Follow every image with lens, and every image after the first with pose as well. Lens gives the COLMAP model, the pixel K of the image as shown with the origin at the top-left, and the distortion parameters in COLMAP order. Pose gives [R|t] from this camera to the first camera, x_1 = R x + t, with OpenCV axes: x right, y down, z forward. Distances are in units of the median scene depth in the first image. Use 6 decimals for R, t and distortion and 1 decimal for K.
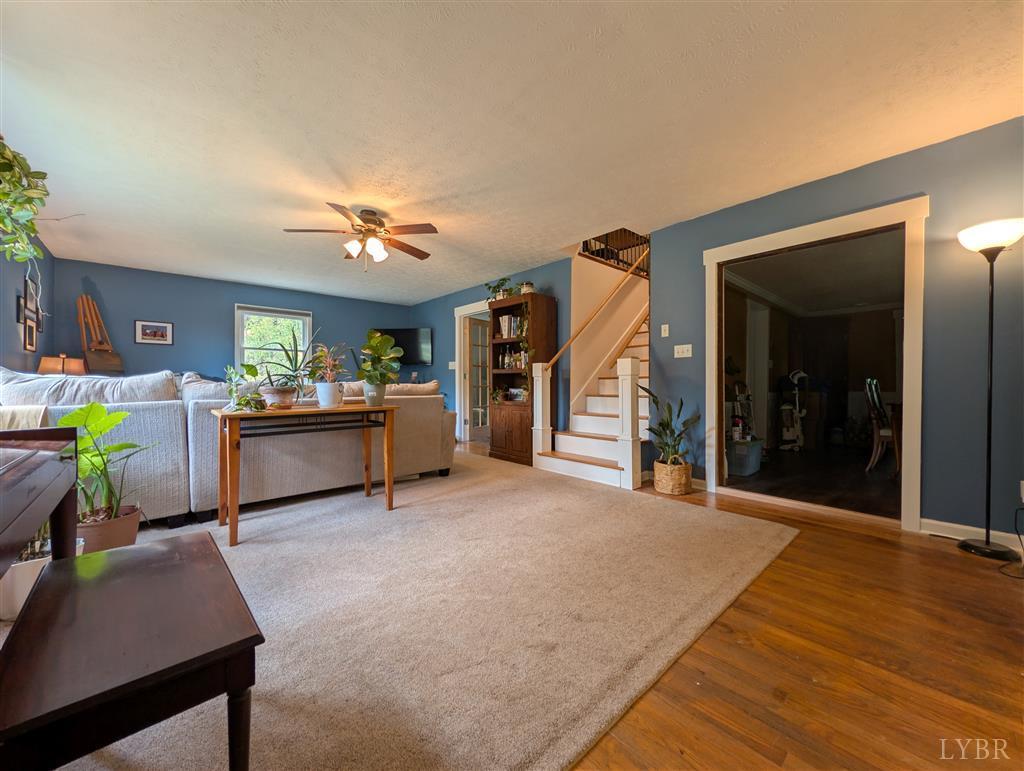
lens RADIAL K [[394.9, 0, 512.5], [0, 394.9, 385.7], [0, 0, 1]] dist [0.002575, -0.000046]
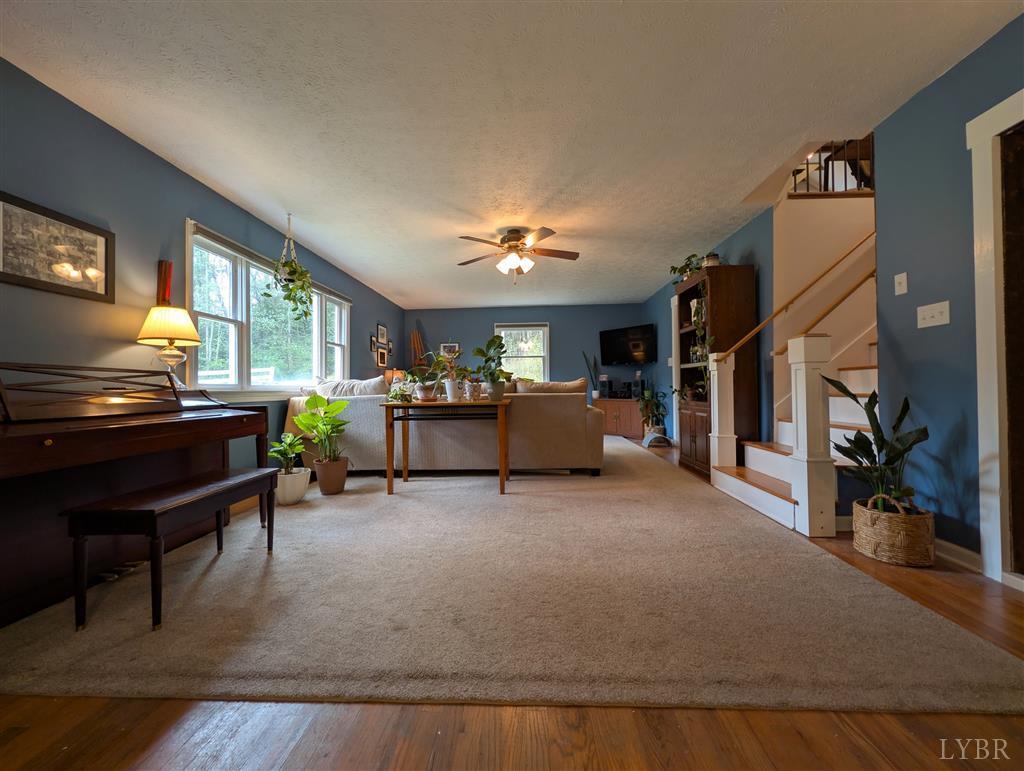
lens RADIAL K [[394.9, 0, 512.5], [0, 394.9, 385.7], [0, 0, 1]] dist [0.002575, -0.000046]
pose [[0.713956, -0.011318, -0.700099, 0.409966], [0.008149, 0.999936, -0.007855, 0.013273], [0.700143, -0.000097, 0.714002, 0.181811]]
